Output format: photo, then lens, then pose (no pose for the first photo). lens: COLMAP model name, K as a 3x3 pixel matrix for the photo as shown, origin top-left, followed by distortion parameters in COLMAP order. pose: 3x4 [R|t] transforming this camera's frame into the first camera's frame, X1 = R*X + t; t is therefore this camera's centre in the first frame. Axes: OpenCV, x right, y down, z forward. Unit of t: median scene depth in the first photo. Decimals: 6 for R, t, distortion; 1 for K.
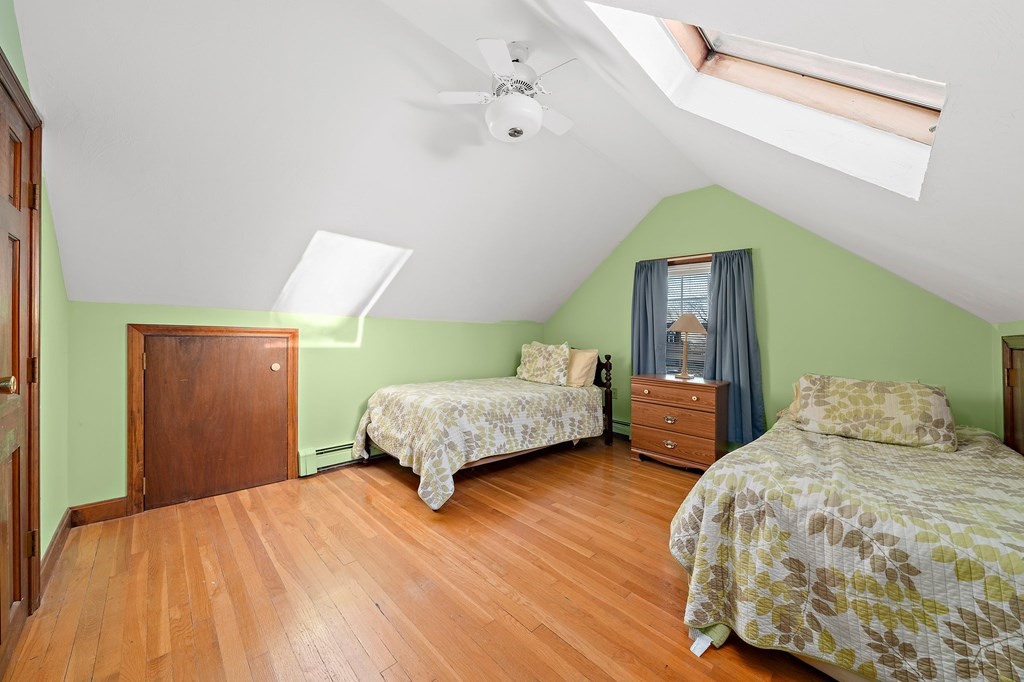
lens RADIAL K [[353.0, 0, 504.7], [0, 353.0, 335.9], [0, 0, 1]] dist [-0.000155, 0.000011]
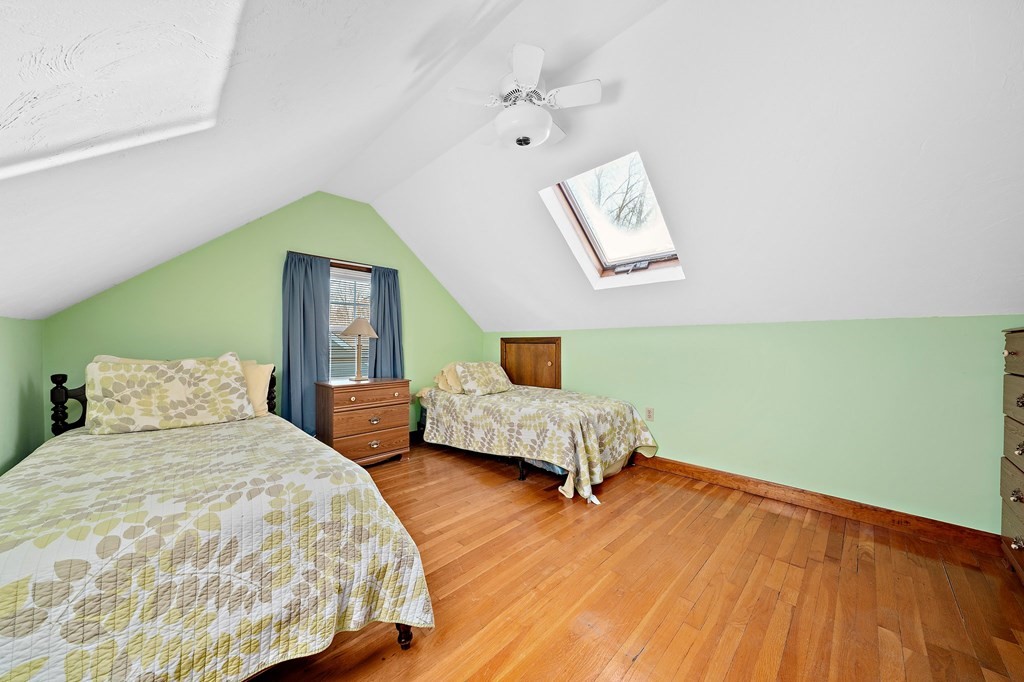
lens RADIAL K [[353.0, 0, 504.7], [0, 353.0, 335.9], [0, 0, 1]] dist [-0.000155, 0.000011]
pose [[0.004196, -0.006068, 0.999973, -0.577477], [0.003065, 0.999977, 0.006055, -0.017357], [-0.999987, 0.003039, 0.004214, 0.619200]]
